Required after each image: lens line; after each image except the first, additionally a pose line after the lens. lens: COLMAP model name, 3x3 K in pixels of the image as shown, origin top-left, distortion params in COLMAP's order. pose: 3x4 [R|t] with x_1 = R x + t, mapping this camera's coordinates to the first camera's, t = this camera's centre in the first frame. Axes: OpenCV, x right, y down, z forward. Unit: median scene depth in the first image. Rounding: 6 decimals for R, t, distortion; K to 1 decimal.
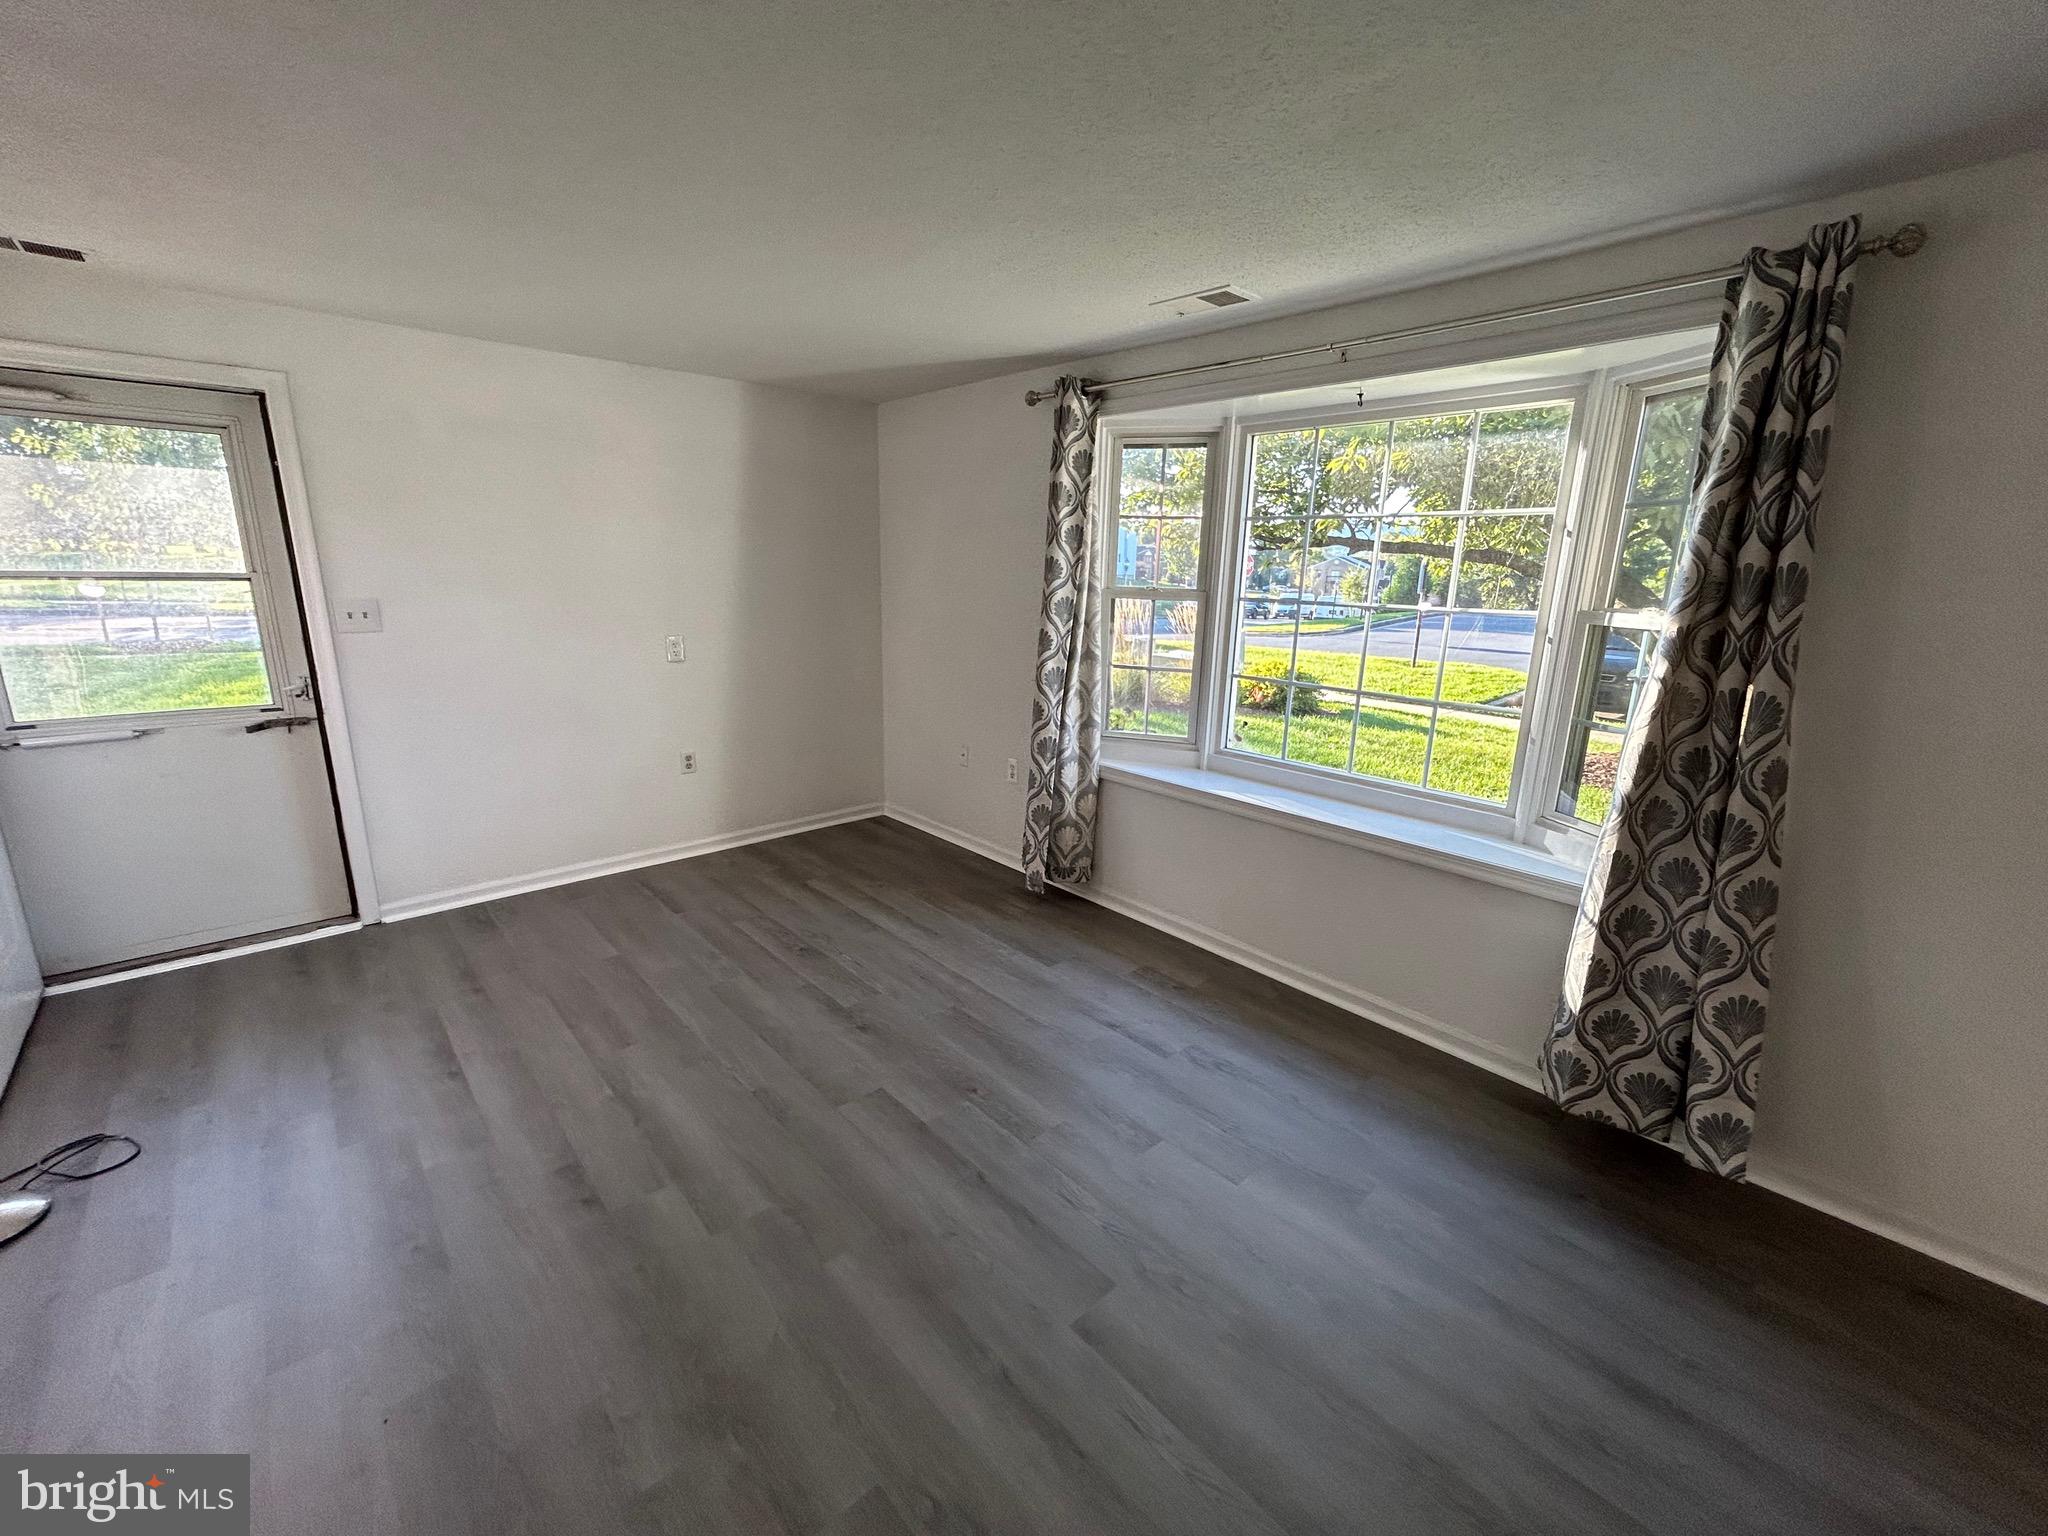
lens RADIAL K [[827.9, 0, 1021.5], [0, 827.9, 771.0], [0, 0, 1]] dist [-0.002381, 0.000955]
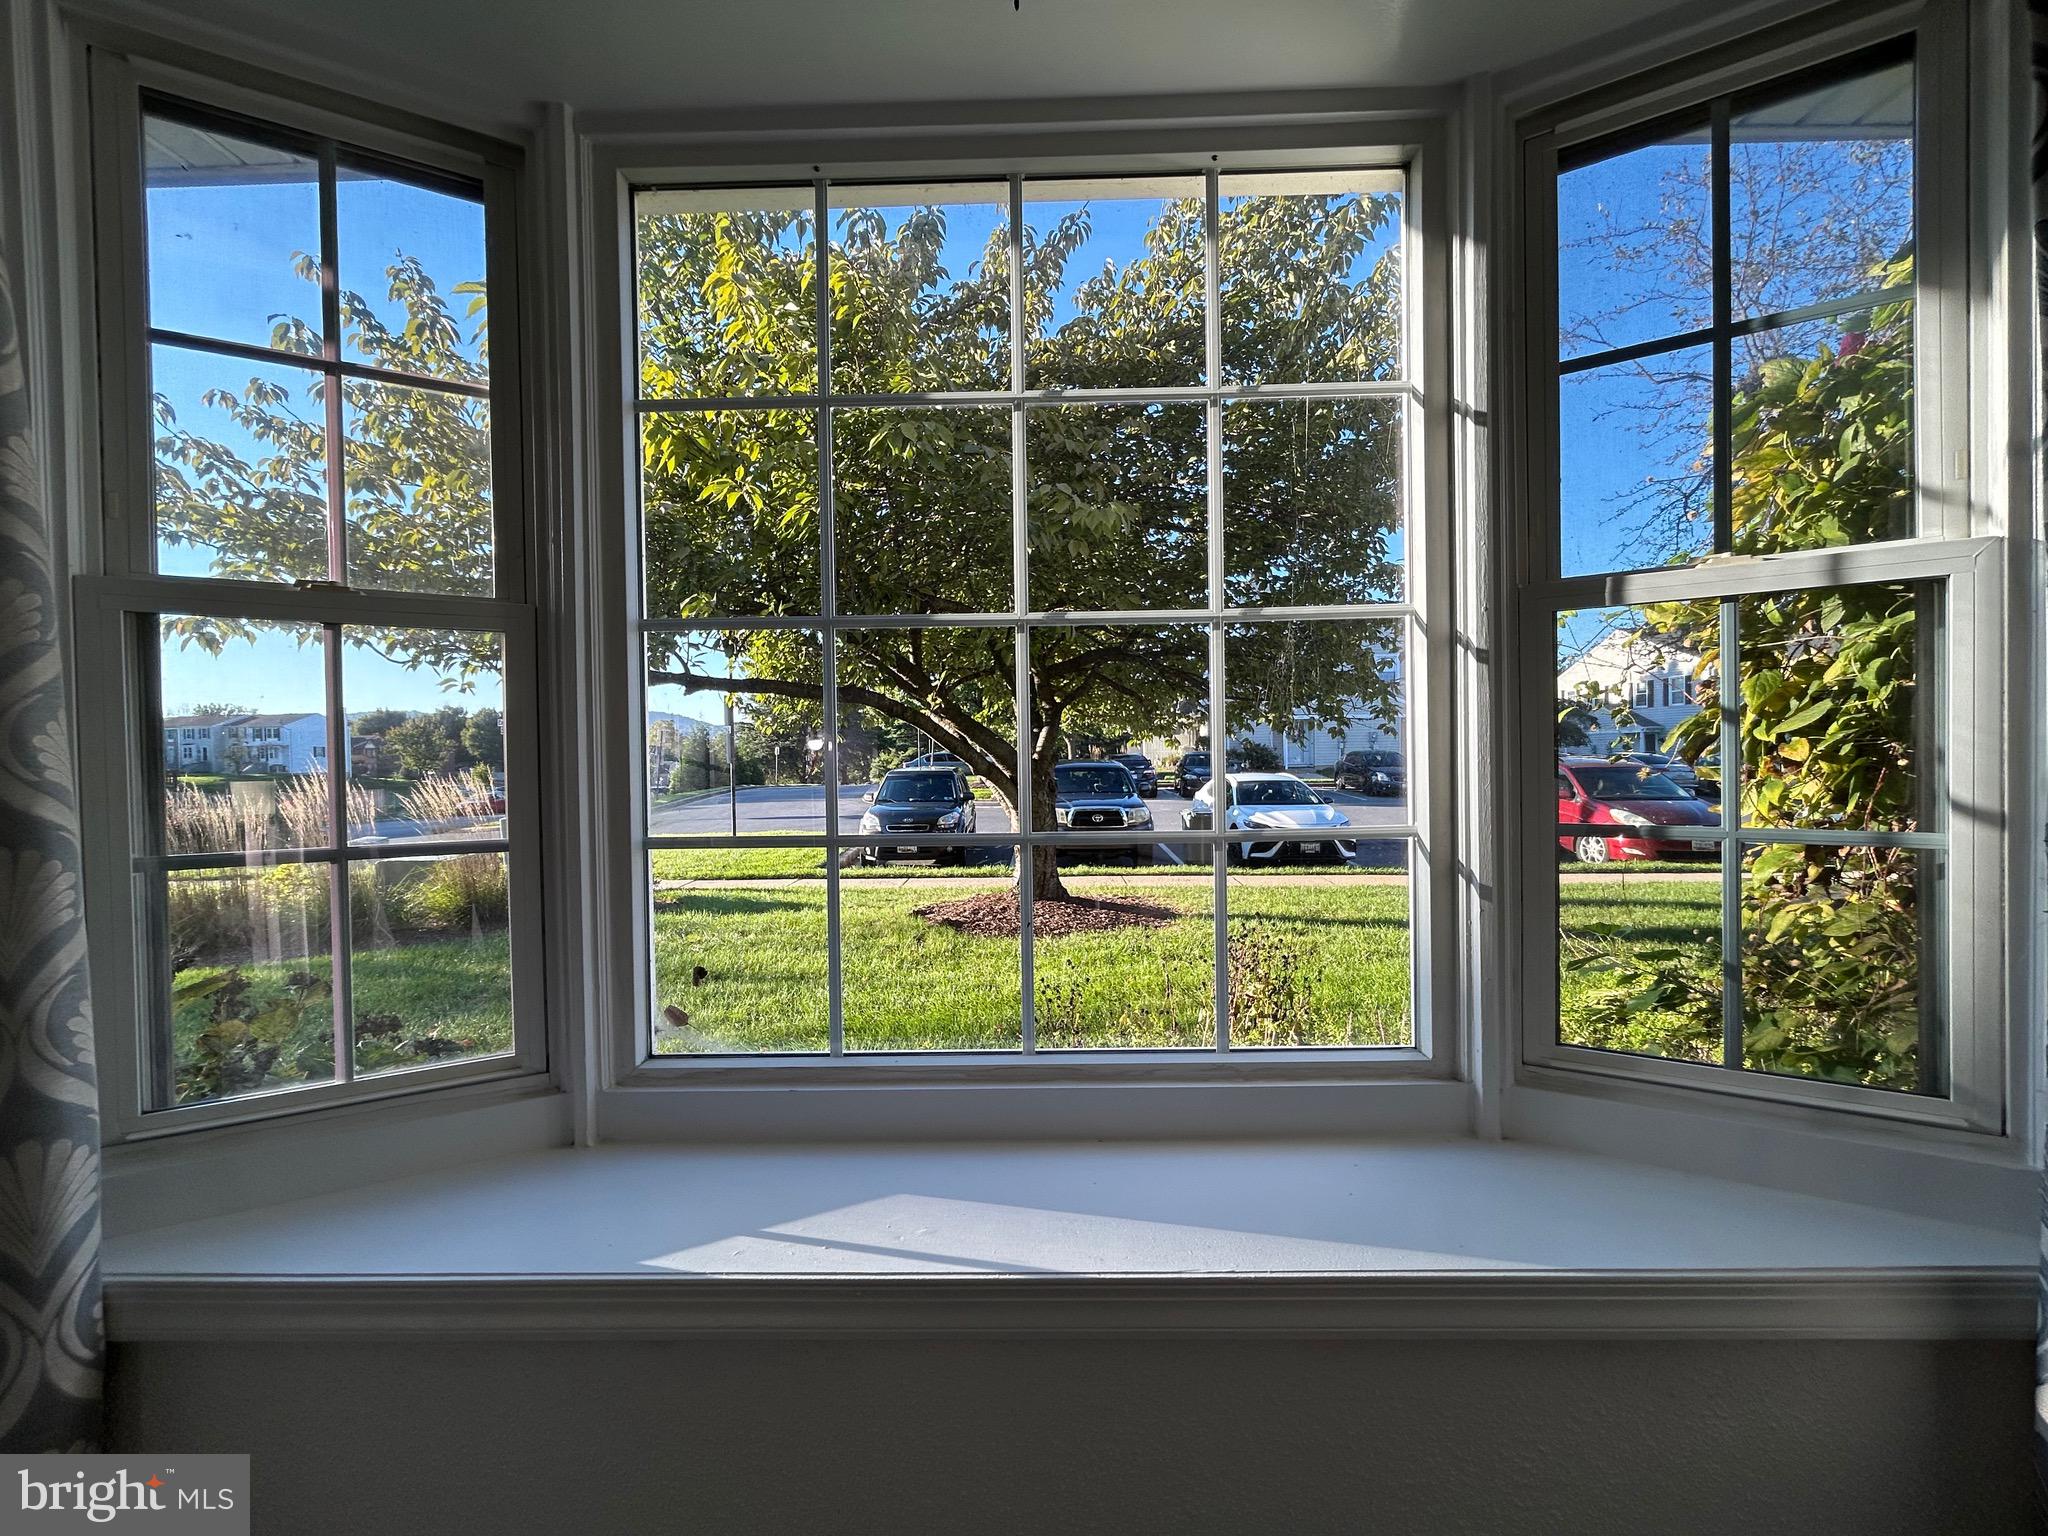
lens RADIAL K [[827.9, 0, 1021.2], [0, 827.9, 768.6], [0, 0, 1]] dist [-0.002381, 0.000955]
pose [[0.686513, -0.045940, 0.725665, 0.121323], [0.206075, 0.969375, -0.133589, -0.071898], [-0.697304, 0.241252, 0.674955, 0.693753]]
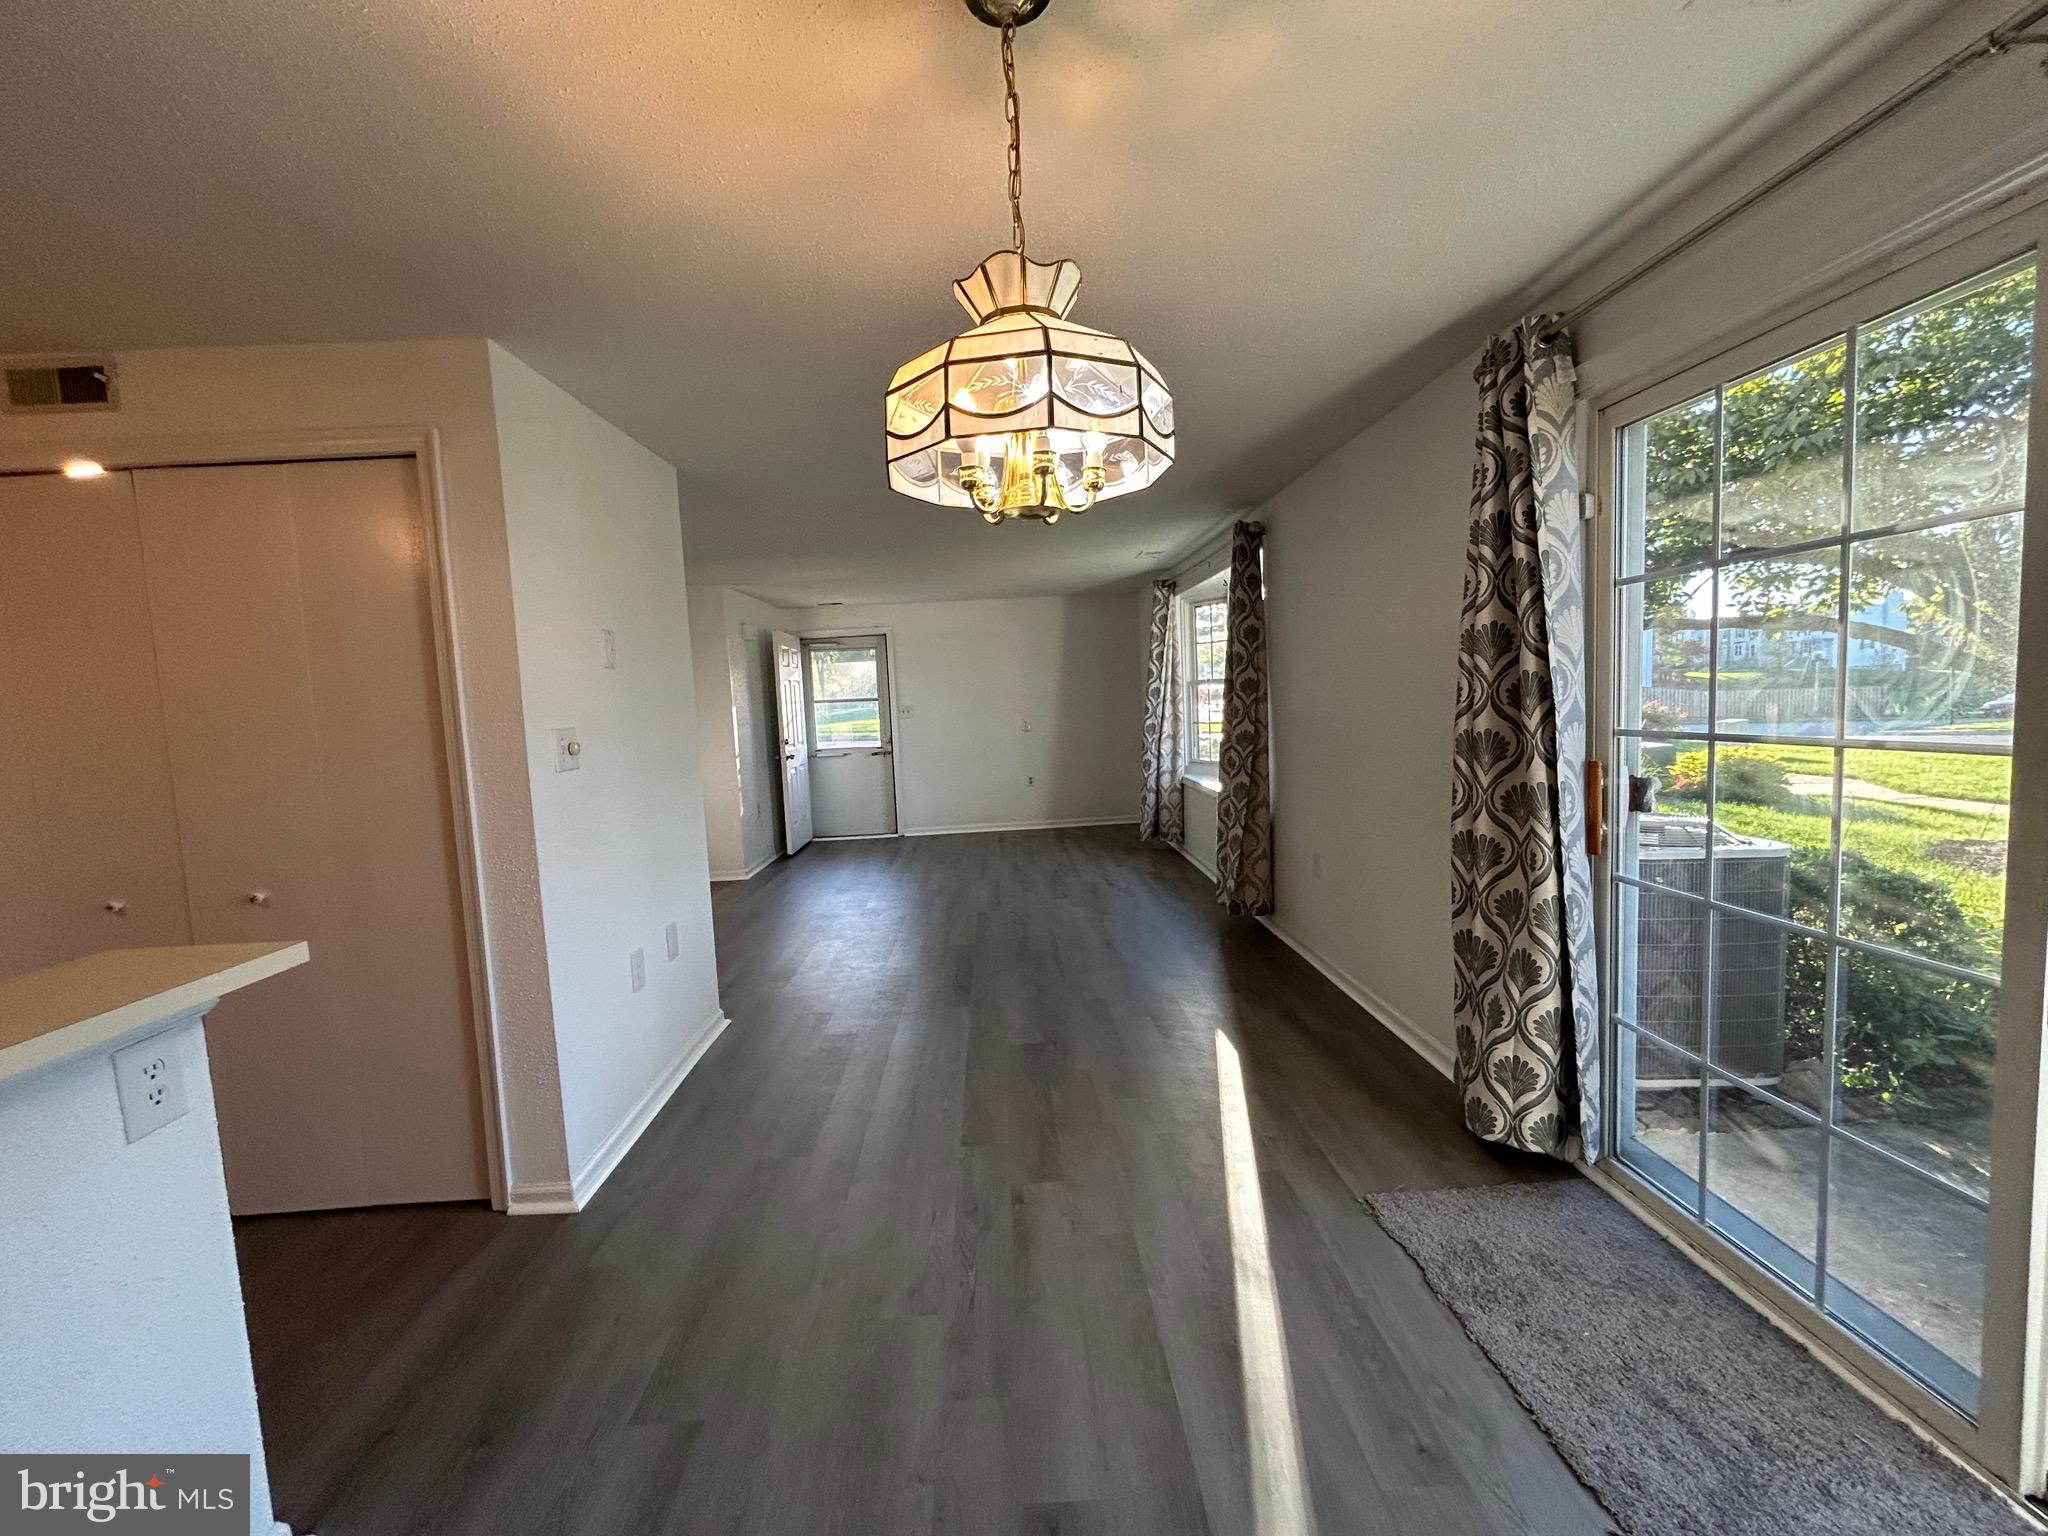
lens RADIAL K [[827.9, 0, 1021.0], [0, 827.9, 767.3], [0, 0, 1]] dist [-0.002381, 0.000955]
pose [[0.761616, -0.003112, -0.648021, 1.113150], [-0.094182, 0.988839, -0.115440, 0.240573], [0.641148, 0.148953, 0.752823, -0.667316]]
